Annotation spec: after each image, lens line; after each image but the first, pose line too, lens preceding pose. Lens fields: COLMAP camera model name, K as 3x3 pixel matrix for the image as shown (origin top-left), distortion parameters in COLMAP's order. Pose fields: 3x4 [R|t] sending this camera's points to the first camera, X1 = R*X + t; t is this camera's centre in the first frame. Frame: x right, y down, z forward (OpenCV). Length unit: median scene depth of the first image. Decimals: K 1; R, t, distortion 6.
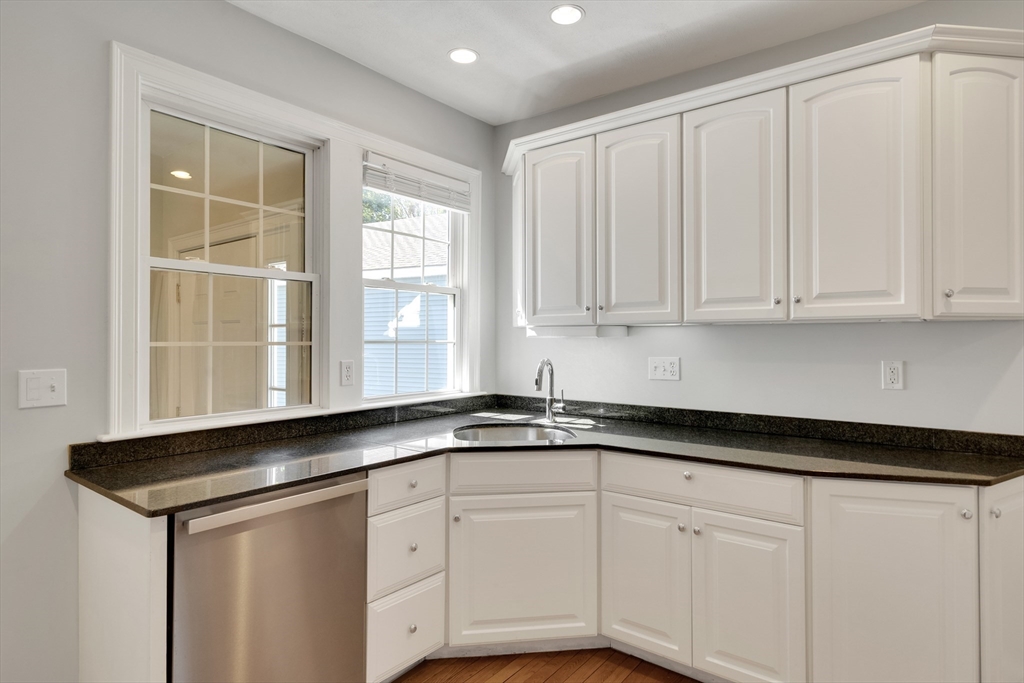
lens RADIAL K [[562.9, 0, 525.5], [0, 562.9, 341.4], [0, 0, 1]] dist [0.004262, 0.001036]
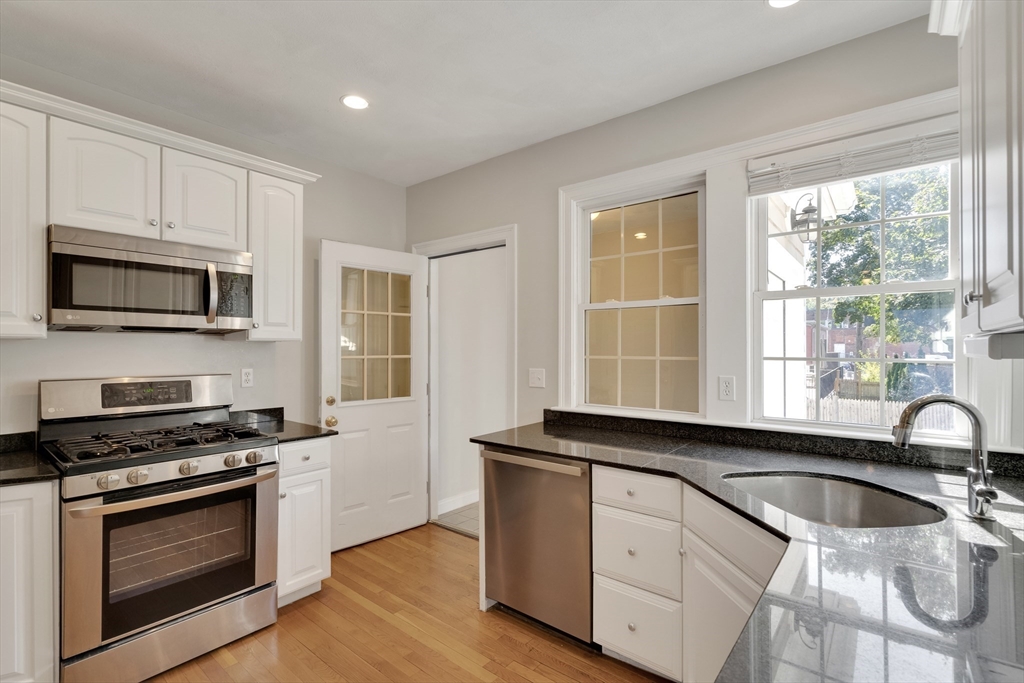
lens RADIAL K [[475.3, 0, 509.6], [0, 475.3, 353.1], [0, 0, 1]] dist [-0.003809, -0.000090]
pose [[-0.031282, 0.008932, -0.999471, 0.581614], [-0.004456, 0.999949, 0.009076, -0.014569], [0.999501, 0.004738, -0.031240, 0.657677]]
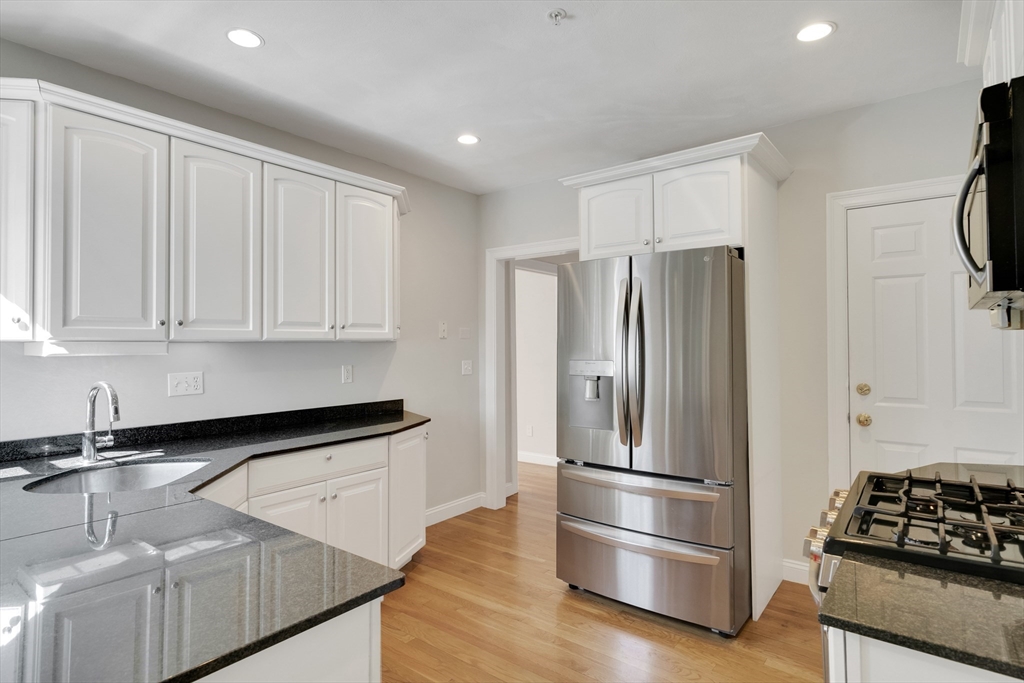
lens RADIAL K [[538.3, 0, 512.0], [0, 538.3, 341.5], [0, 0, 1]] dist [0.001777, 0.001165]
pose [[0.012951, 0.005493, 0.999901, -0.813543], [0.009587, 0.999938, -0.005617, -0.018943], [-0.999870, 0.009659, 0.012897, 0.456970]]
